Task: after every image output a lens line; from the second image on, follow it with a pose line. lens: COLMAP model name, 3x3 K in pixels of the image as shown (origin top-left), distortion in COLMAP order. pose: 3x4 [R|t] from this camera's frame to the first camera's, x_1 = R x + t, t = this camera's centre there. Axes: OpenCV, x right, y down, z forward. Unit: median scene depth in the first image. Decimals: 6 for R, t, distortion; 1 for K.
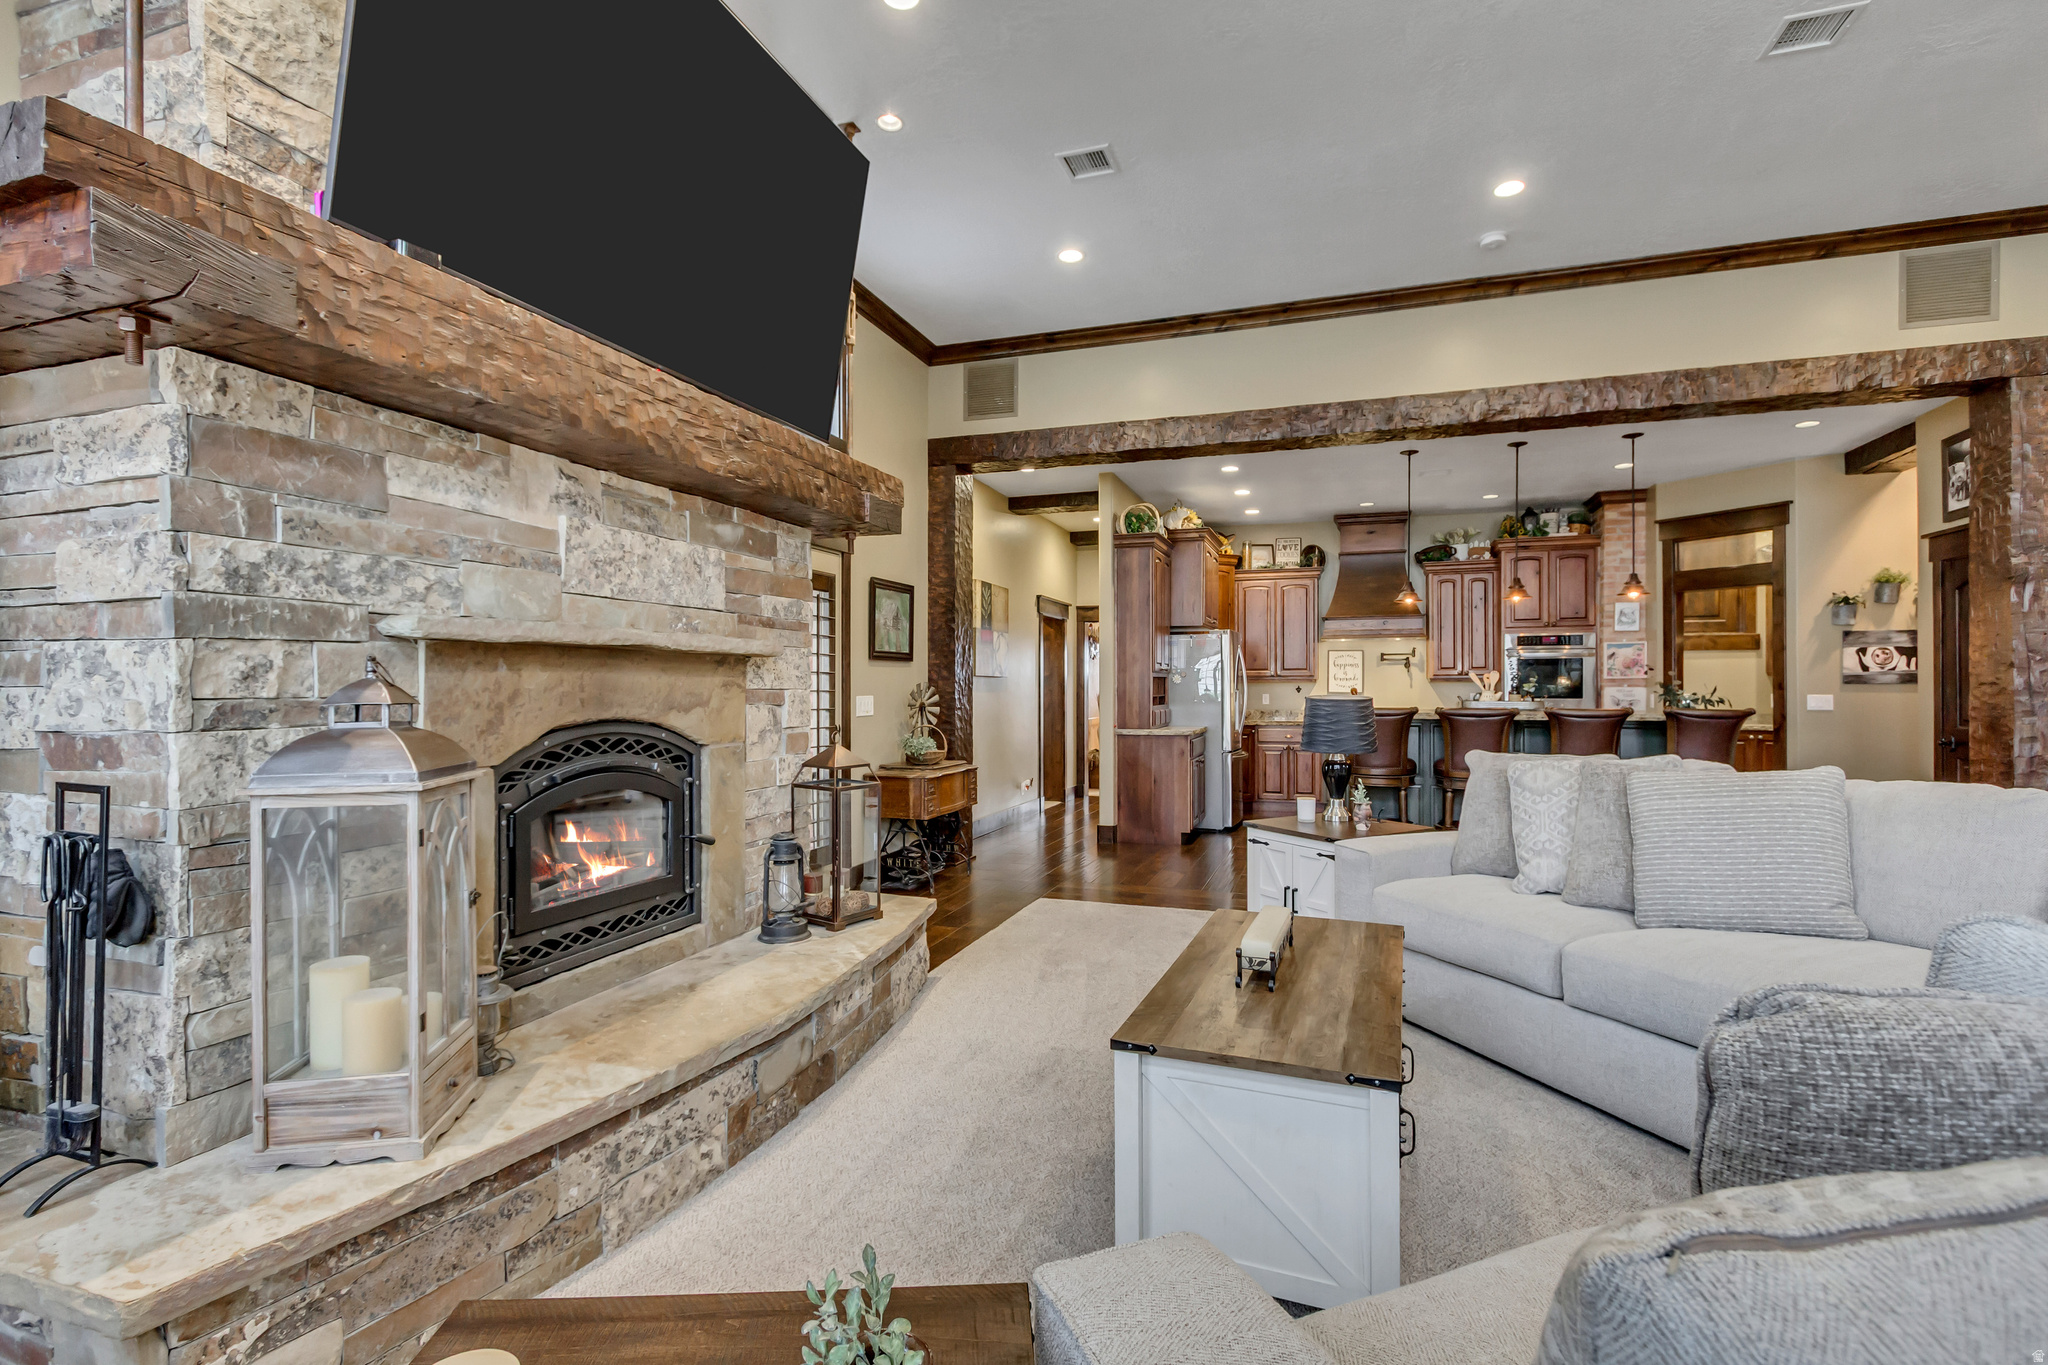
lens RADIAL K [[983.2, 0, 990.8], [0, 983.2, 686.7], [0, 0, 1]] dist [0.001248, -0.001211]
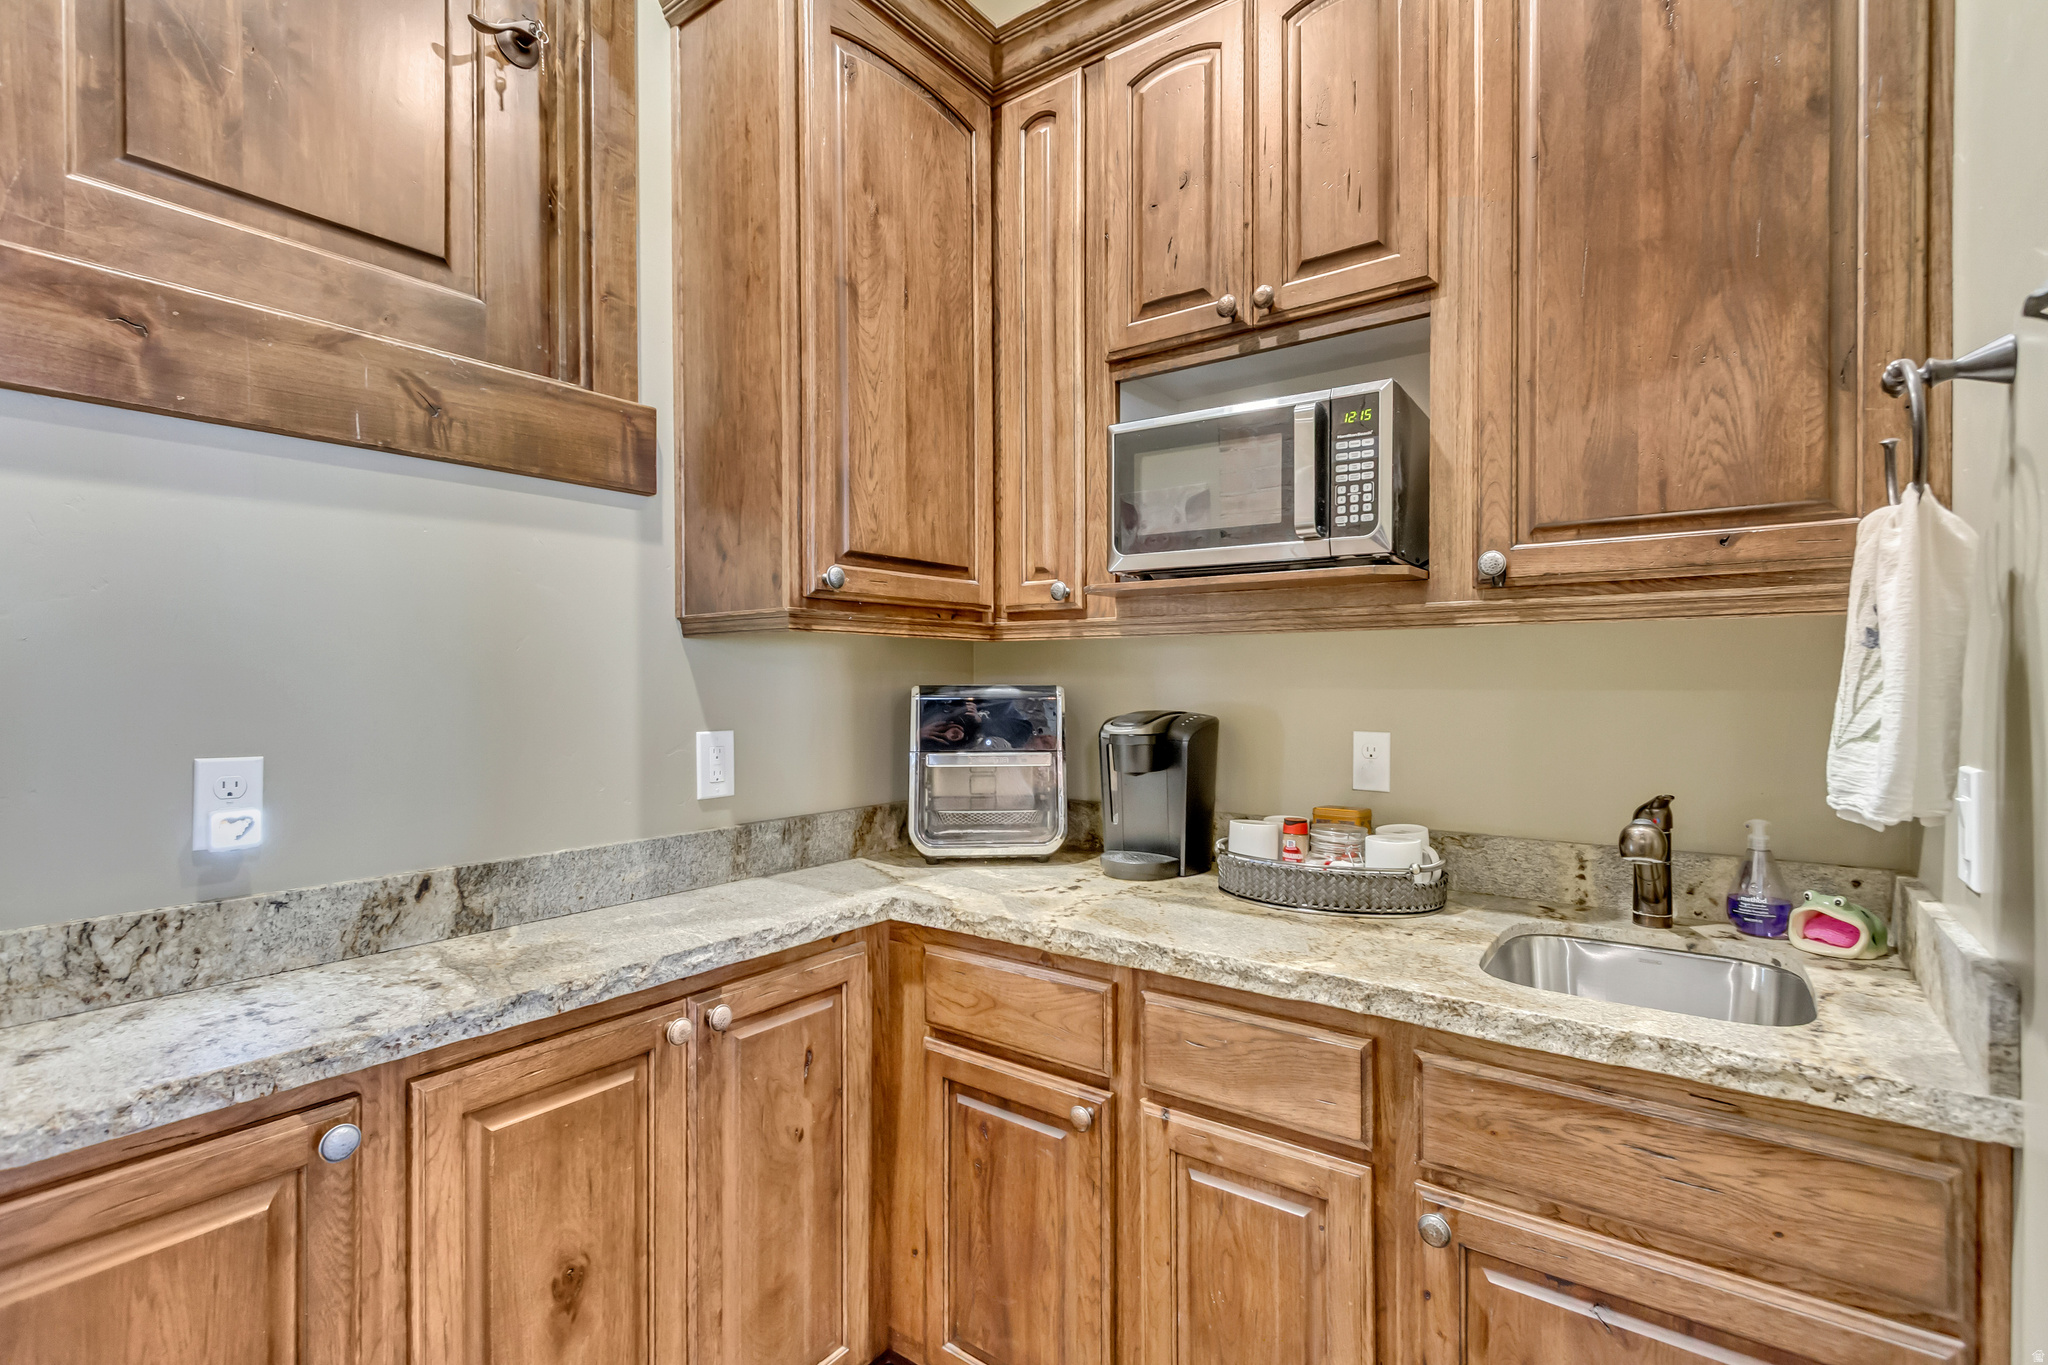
lens RADIAL K [[962.8, 0, 1029.2], [0, 962.8, 674.8], [0, 0, 1]] dist [0.006273, -0.001321]
pose [[0.285029, 0.003062, 0.958514, 0.843123], [0.002705, 0.999988, -0.003999, -0.004108], [-0.958515, 0.003732, 0.285018, 1.183841]]
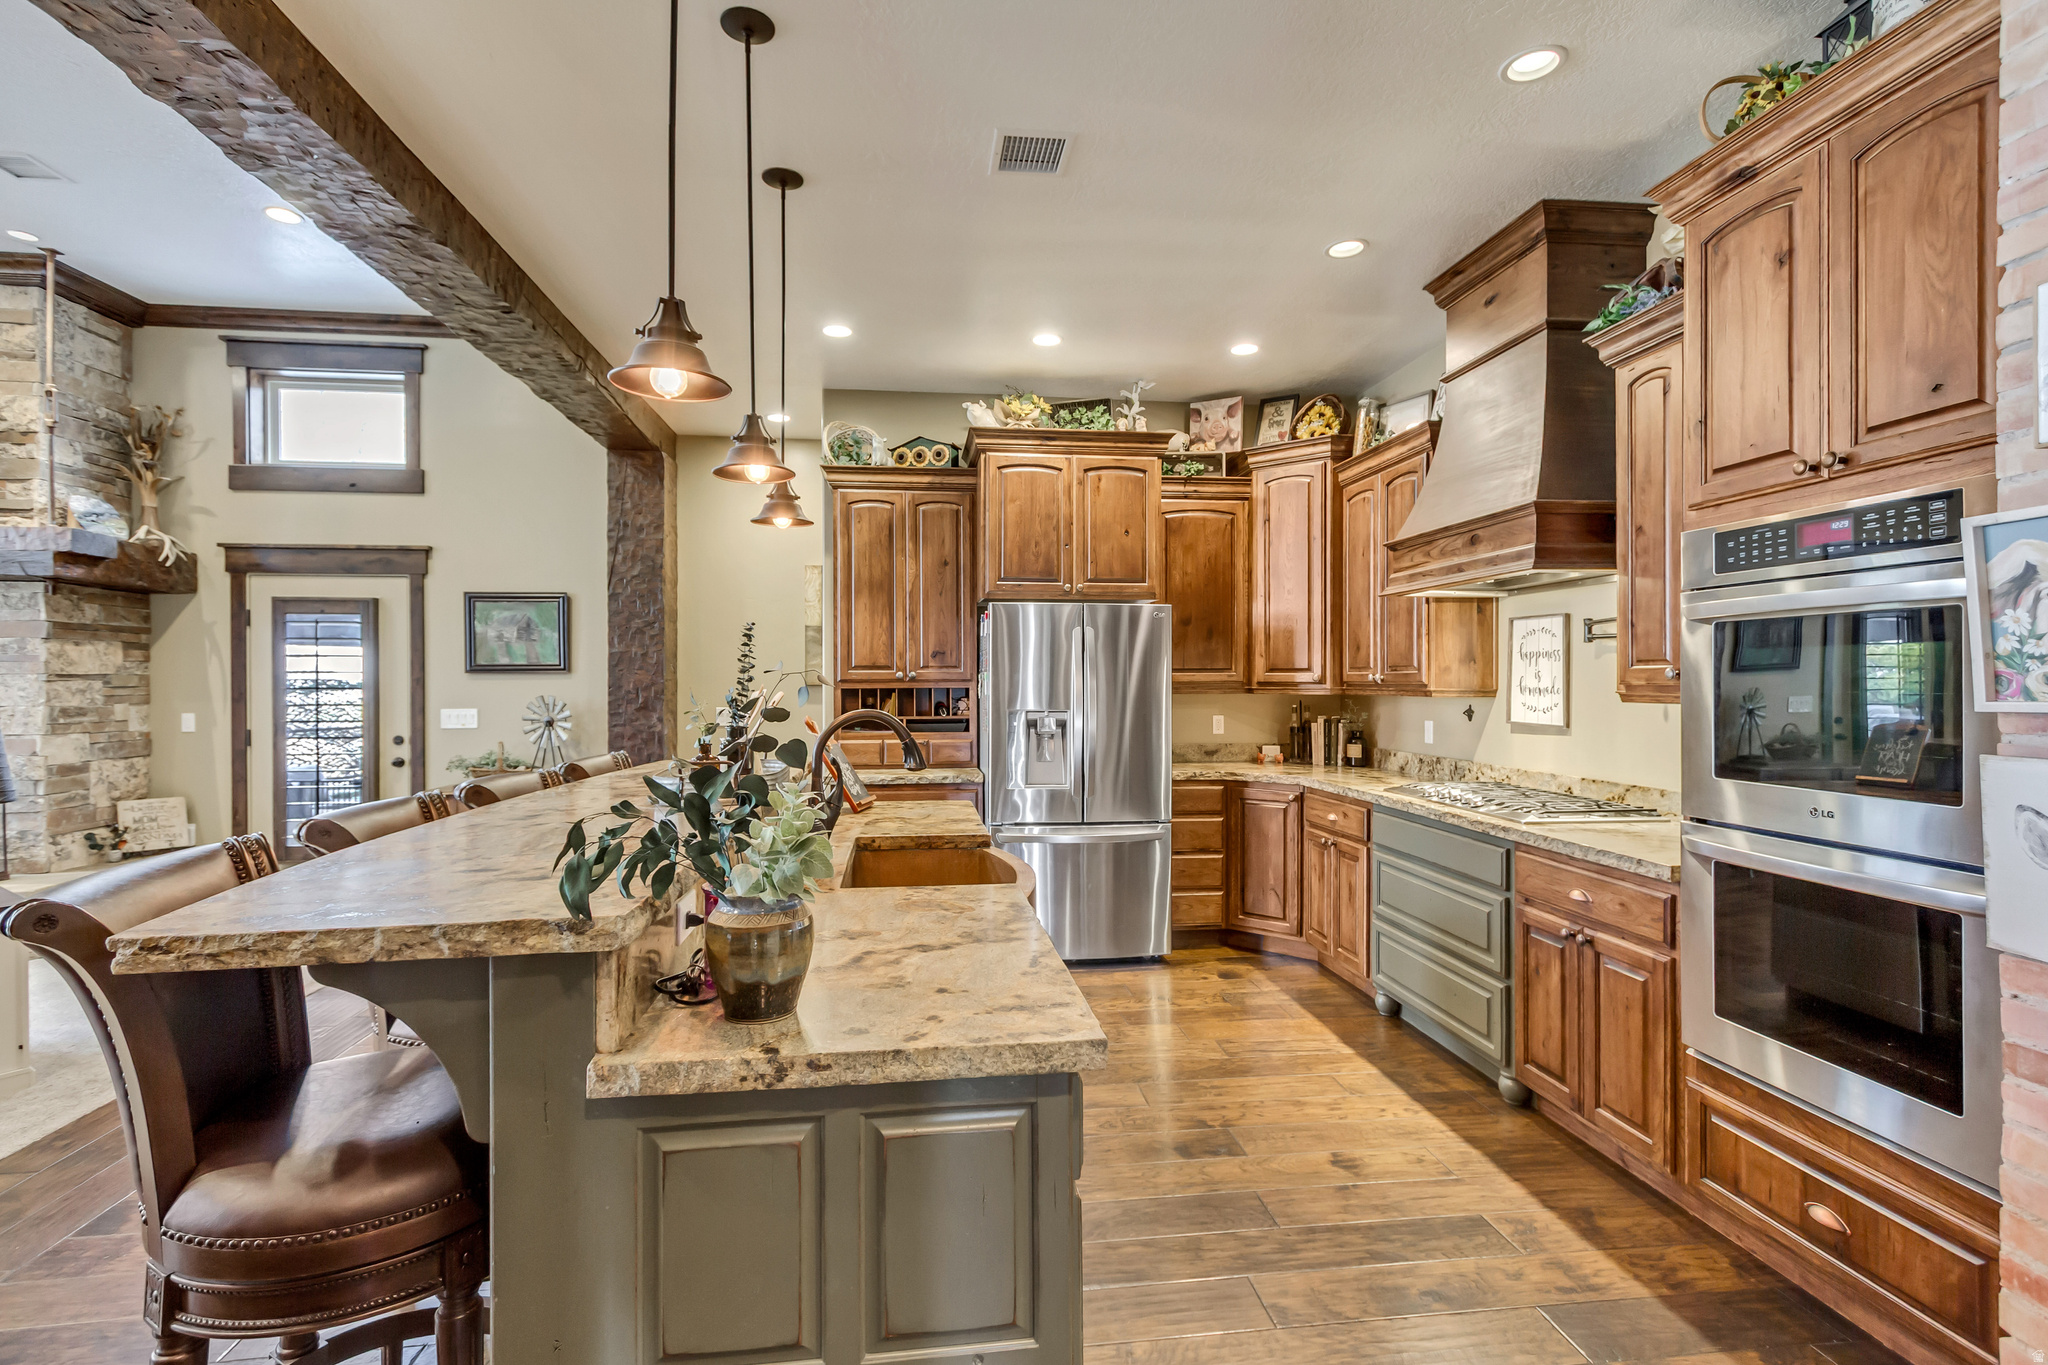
lens RADIAL K [[947.2, 0, 1013.0], [0, 947.2, 679.2], [0, 0, 1]] dist [0.002141, -0.000108]
pose [[0.440925, -0.000657, -0.897544, 0.921113], [0.001416, 0.999999, -0.000037, -0.019010], [0.897543, -0.001255, 0.440926, 0.987529]]
